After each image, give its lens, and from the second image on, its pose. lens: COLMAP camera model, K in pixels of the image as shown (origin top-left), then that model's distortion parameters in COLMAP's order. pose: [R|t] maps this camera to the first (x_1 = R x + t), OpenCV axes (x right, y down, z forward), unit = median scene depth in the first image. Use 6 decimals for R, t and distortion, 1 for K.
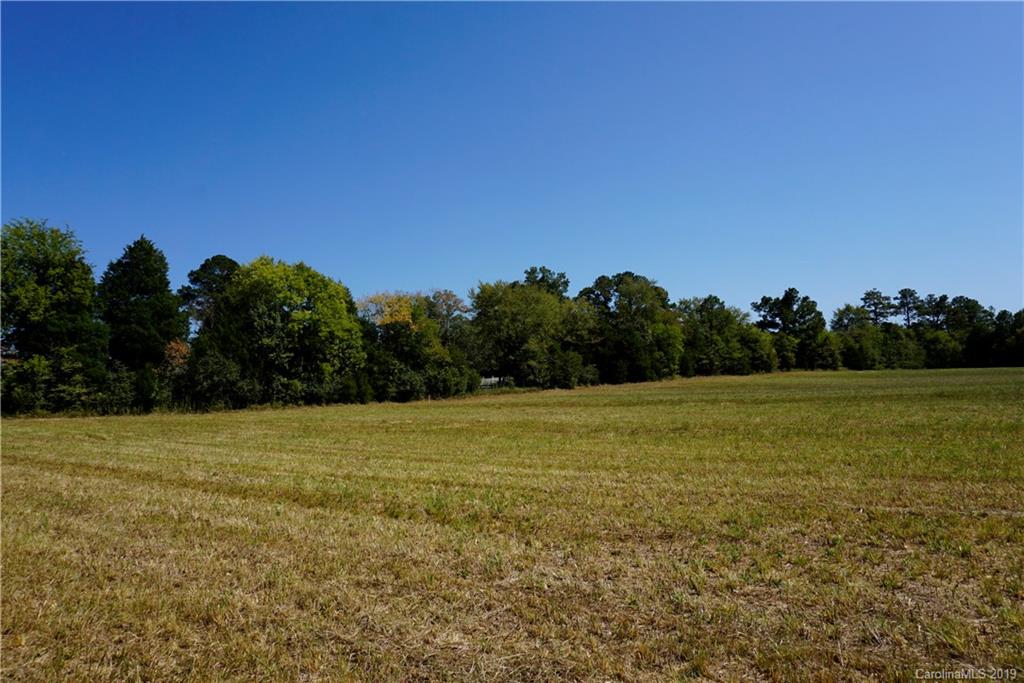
lens RADIAL K [[674.7, 0, 519.4], [0, 674.7, 337.2], [0, 0, 1]] dist [-0.051321, 0.031765]
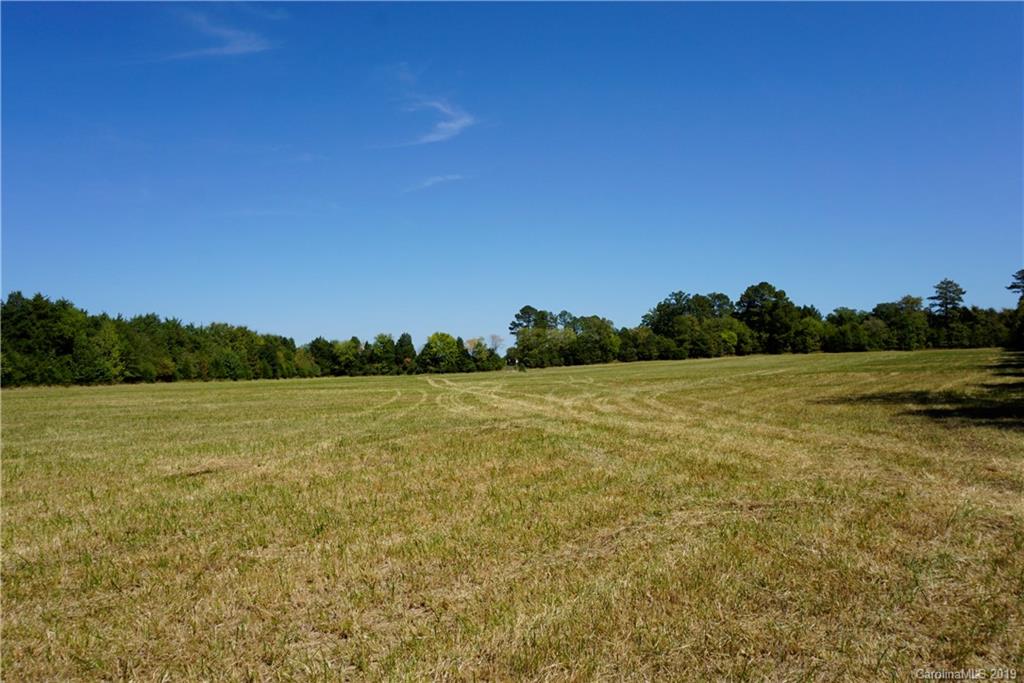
lens RADIAL K [[674.7, 0, 514.2], [0, 674.7, 342.3], [0, 0, 1]] dist [-0.051321, 0.031765]
pose [[0.600820, -0.022865, -0.799057, 2.494697], [0.074587, 0.996834, 0.027558, -0.121740], [0.795897, -0.076157, 0.600623, -0.760959]]
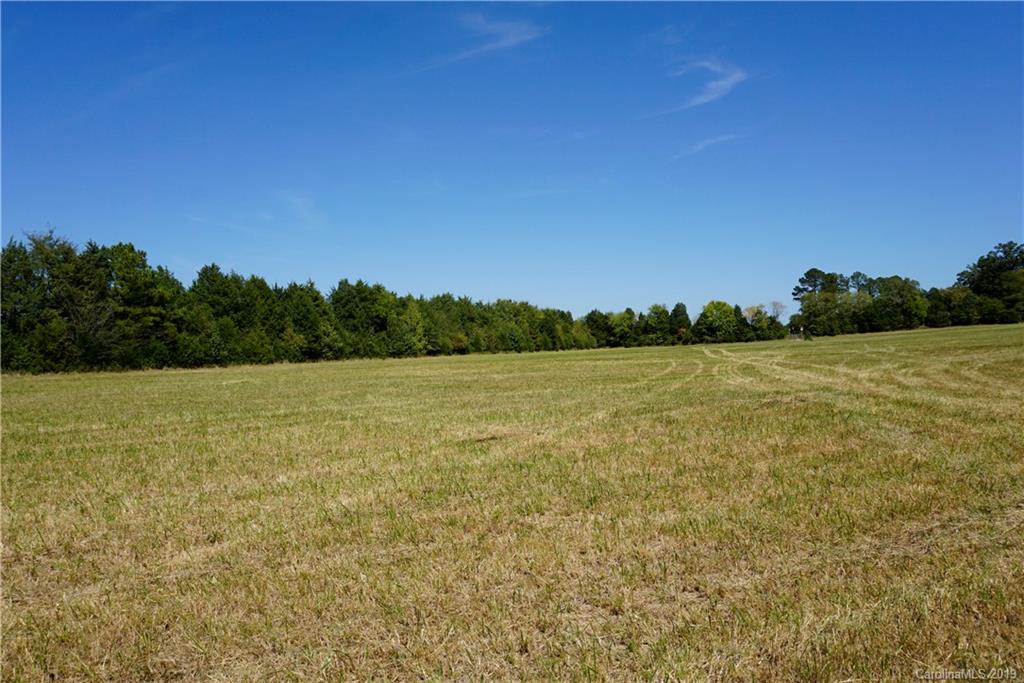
lens RADIAL K [[674.7, 0, 518.0], [0, 674.7, 340.7], [0, 0, 1]] dist [-0.051321, 0.031765]
pose [[0.244709, 0.004066, -0.969588, 2.487111], [0.108964, 0.993541, 0.031667, -0.121607], [0.963454, -0.113400, 0.242686, -0.754962]]
